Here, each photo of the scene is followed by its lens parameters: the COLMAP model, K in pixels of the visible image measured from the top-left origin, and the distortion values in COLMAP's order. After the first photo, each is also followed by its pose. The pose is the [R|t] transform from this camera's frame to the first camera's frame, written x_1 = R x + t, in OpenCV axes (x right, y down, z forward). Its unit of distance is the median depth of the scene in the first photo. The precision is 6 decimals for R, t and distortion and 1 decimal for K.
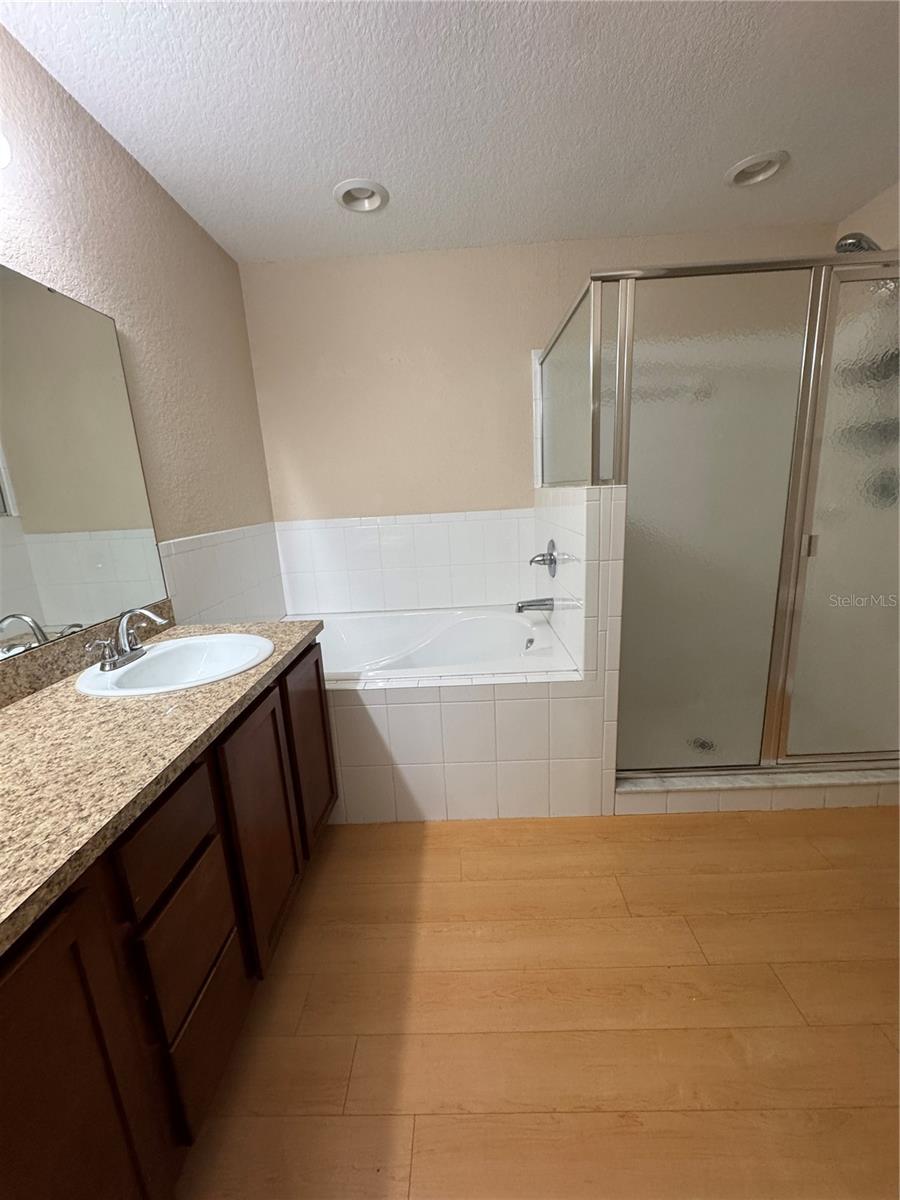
lens RADIAL K [[475.4, 0, 449.2], [0, 475.4, 600.0], [0, 0, 1]] dist [-0.004842, 0.000765]
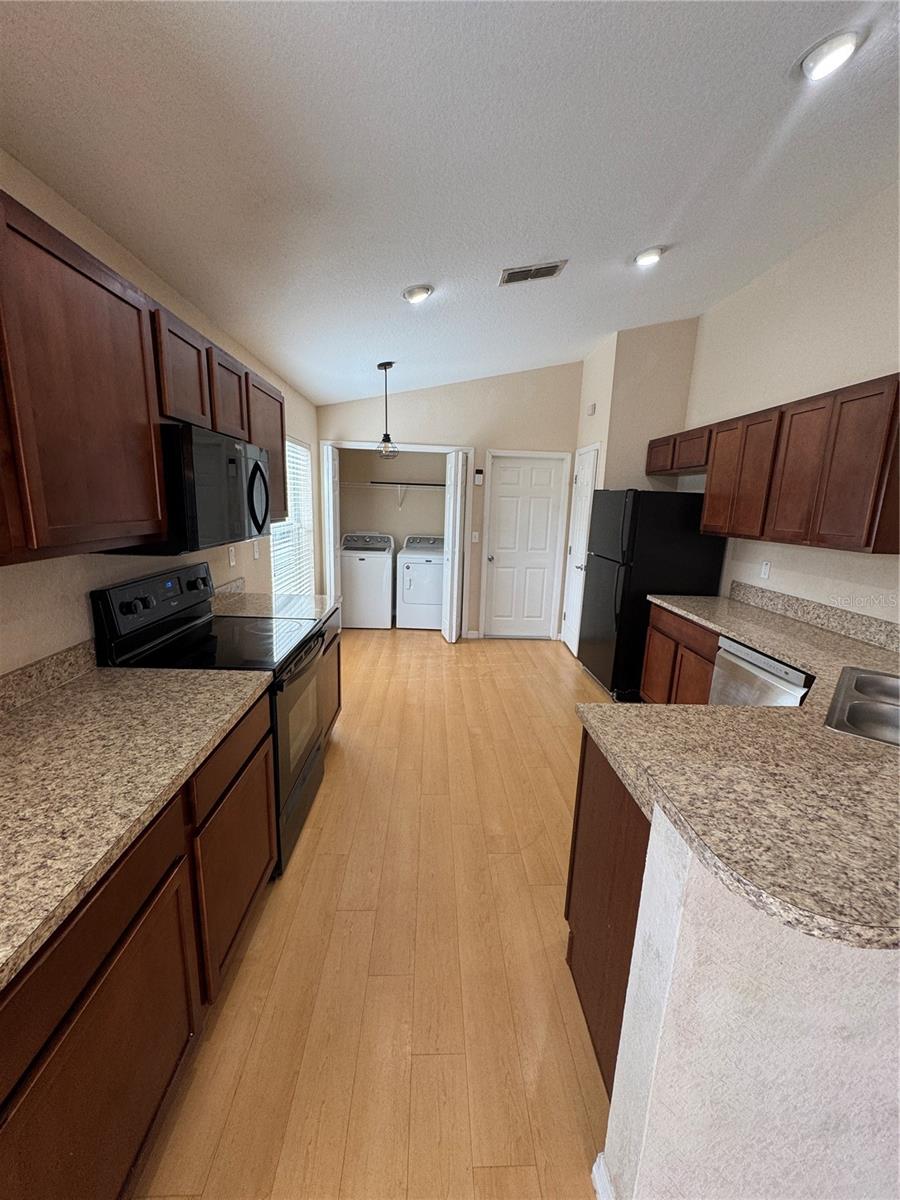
lens RADIAL K [[475.4, 0, 450.5], [0, 475.4, 599.5], [0, 0, 1]] dist [-0.004842, 0.000765]
pose [[-0.062471, -0.156098, 0.985764, -1.194180], [0.190899, 0.967589, 0.165317, -0.144929], [-0.979620, 0.198509, -0.030647, 0.214913]]
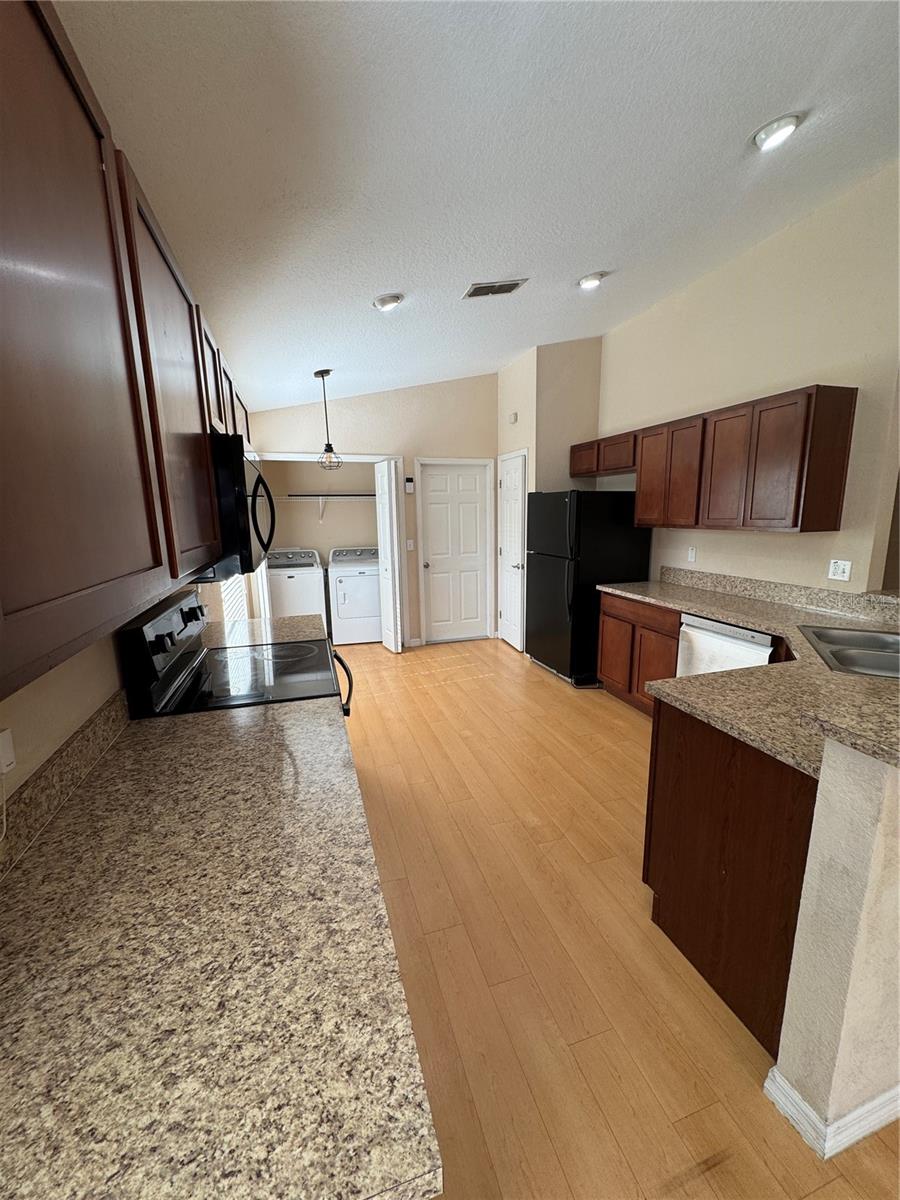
lens RADIAL K [[475.4, 0, 449.8], [0, 475.4, 599.2], [0, 0, 1]] dist [-0.004842, 0.000765]
pose [[-0.315558, -0.119437, 0.941360, -1.116110], [0.241197, 0.949368, 0.201306, -0.242234], [-0.917740, 0.290576, -0.270773, 0.684705]]
